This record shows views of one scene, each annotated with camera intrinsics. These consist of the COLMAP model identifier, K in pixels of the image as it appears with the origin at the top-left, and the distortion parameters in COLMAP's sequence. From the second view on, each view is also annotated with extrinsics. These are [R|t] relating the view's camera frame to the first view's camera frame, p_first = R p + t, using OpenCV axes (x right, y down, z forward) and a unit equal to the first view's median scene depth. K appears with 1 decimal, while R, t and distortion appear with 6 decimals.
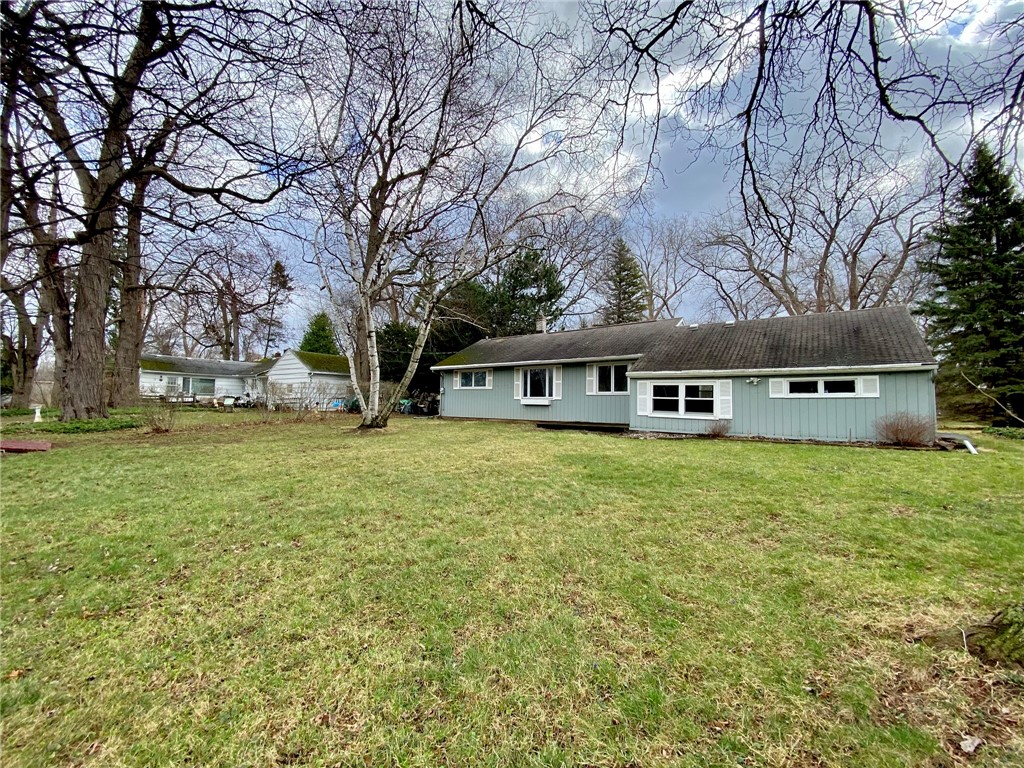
lens RADIAL K [[414.2, 0, 512.1], [0, 414.2, 381.7], [0, 0, 1]] dist [0.055380, -0.039717]
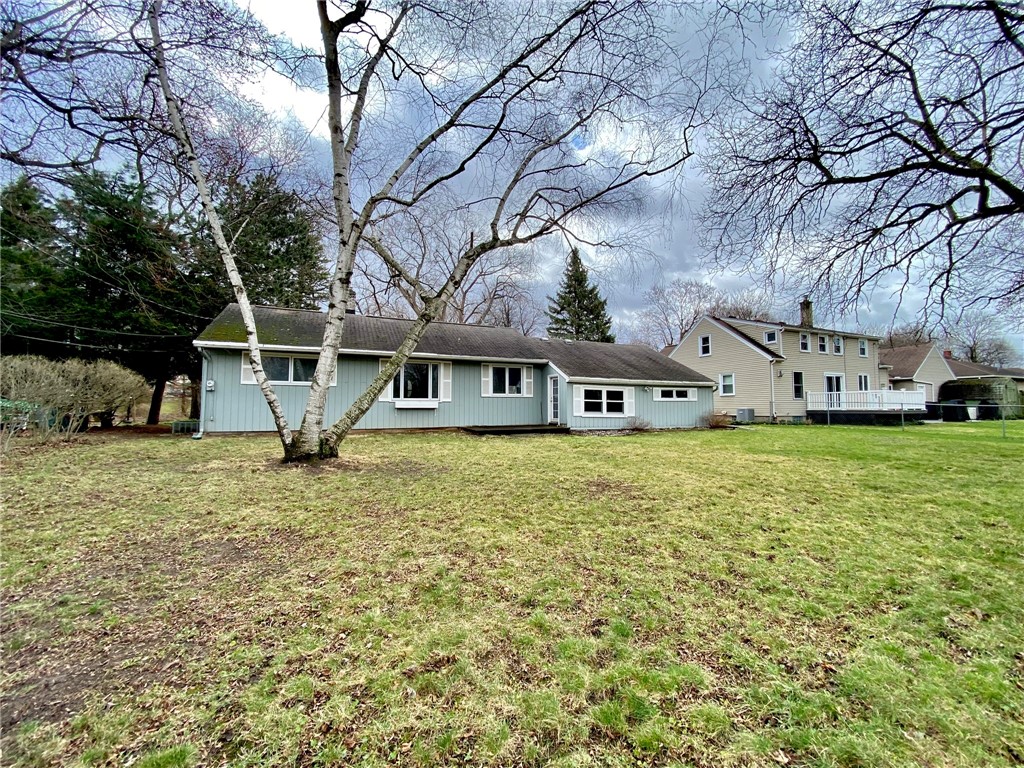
lens RADIAL K [[414.2, 0, 512.1], [0, 414.2, 381.7], [0, 0, 1]] dist [0.055380, -0.039717]
pose [[0.484700, 0.046181, 0.873460, -0.766191], [-0.038756, 0.998758, -0.031299, 0.031724], [-0.873821, -0.018681, 0.485888, 0.632241]]
